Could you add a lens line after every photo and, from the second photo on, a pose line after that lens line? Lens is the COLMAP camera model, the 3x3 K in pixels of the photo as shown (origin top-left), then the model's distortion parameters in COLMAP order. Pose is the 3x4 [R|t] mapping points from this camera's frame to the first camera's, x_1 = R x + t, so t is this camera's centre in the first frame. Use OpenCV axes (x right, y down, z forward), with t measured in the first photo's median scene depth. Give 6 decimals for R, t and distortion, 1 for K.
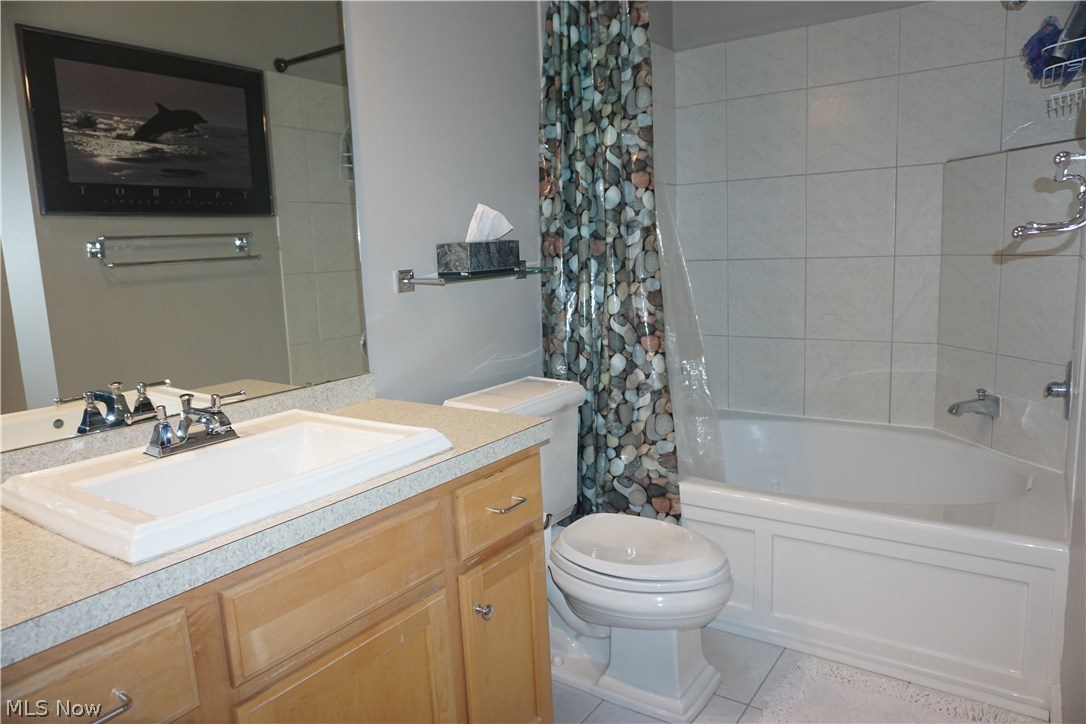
lens RADIAL K [[717.8, 0, 543.0], [0, 717.8, 362.0], [0, 0, 1]] dist [-0.063148, 0.041363]
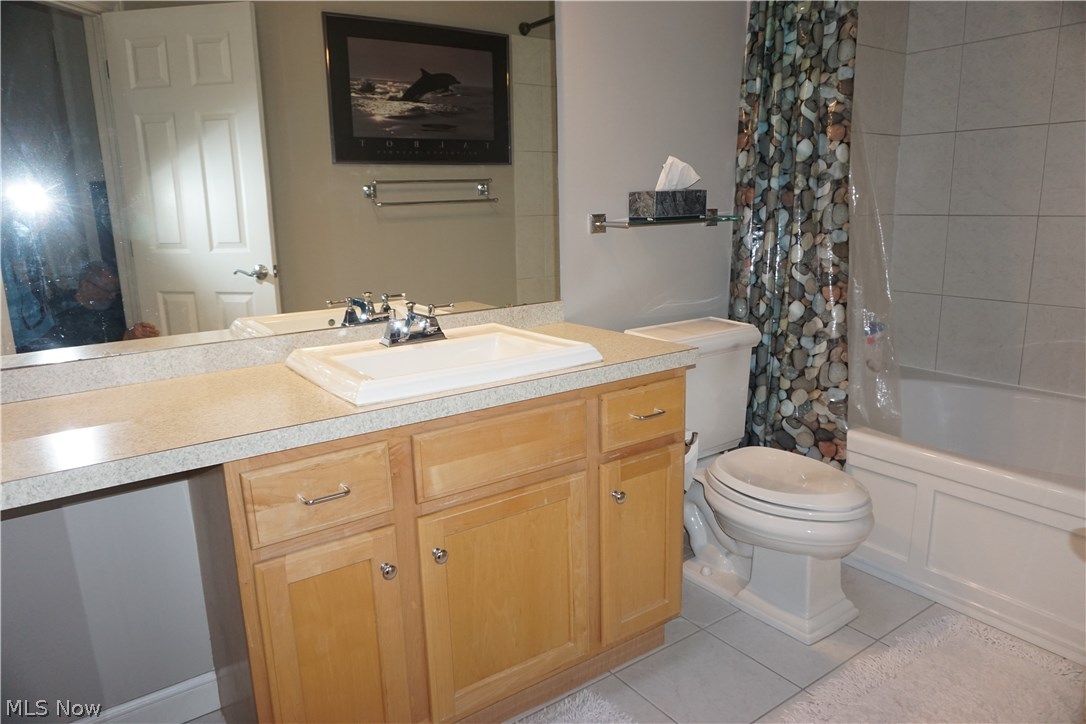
lens RADIAL K [[719.0, 0, 543.0], [0, 719.0, 362.0], [0, 0, 1]] dist [-0.069598, 0.040468]
pose [[0.939768, 0.092511, -0.329057, 0.106237], [-0.068943, 0.994194, 0.082610, 0.016405], [0.334789, -0.054949, 0.940690, -0.111070]]
